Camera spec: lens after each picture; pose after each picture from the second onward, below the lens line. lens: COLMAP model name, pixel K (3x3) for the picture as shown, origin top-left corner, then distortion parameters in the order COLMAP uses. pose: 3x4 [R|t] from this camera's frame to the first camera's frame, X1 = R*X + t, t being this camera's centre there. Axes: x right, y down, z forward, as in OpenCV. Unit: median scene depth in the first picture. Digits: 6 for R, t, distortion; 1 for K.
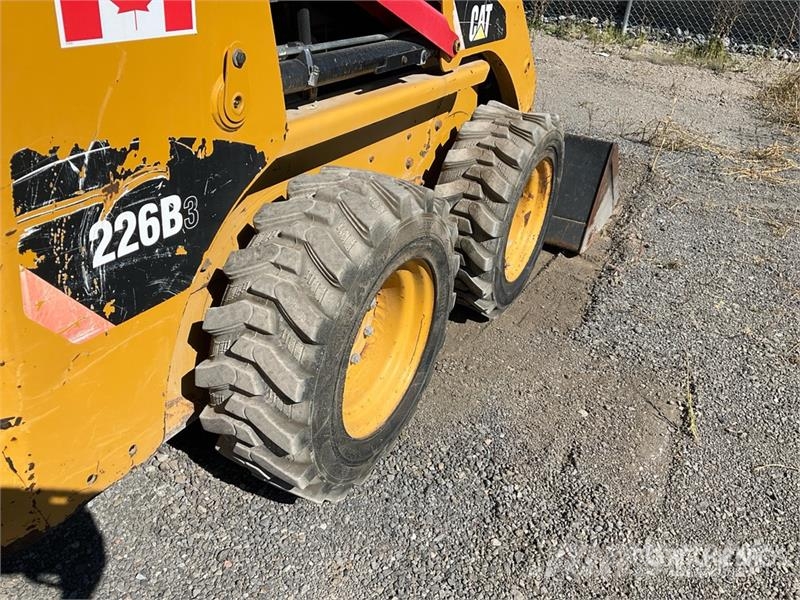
lens RADIAL K [[660.4, 0, 400.0], [0, 660.4, 300.0], [0, 0, 1]] dist [0.071688, -0.136172]
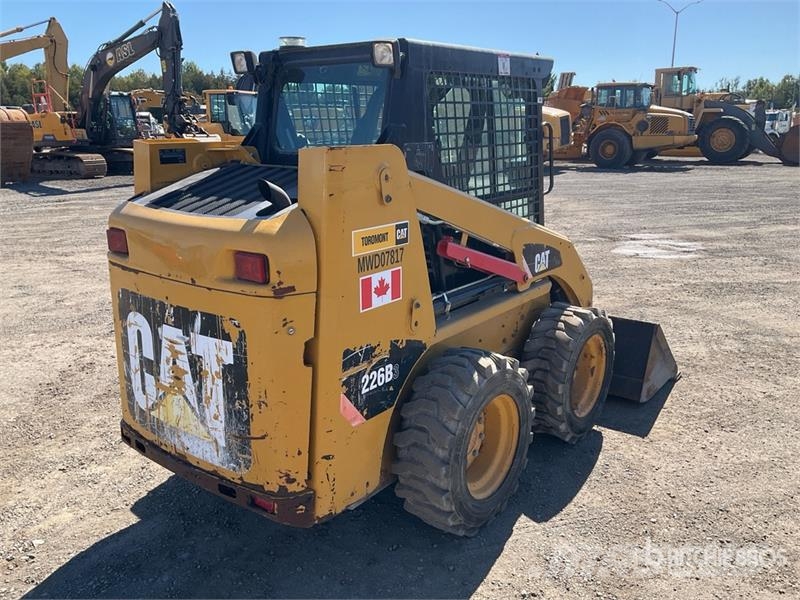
lens RADIAL K [[660.4, 0, 400.0], [0, 660.4, 300.0], [0, 0, 1]] dist [0.071688, -0.136172]
pose [[0.981361, -0.047604, -0.186182, 0.144273], [-0.000726, 0.967907, -0.251308, 0.220147], [0.192170, 0.246759, 0.949832, -1.325848]]
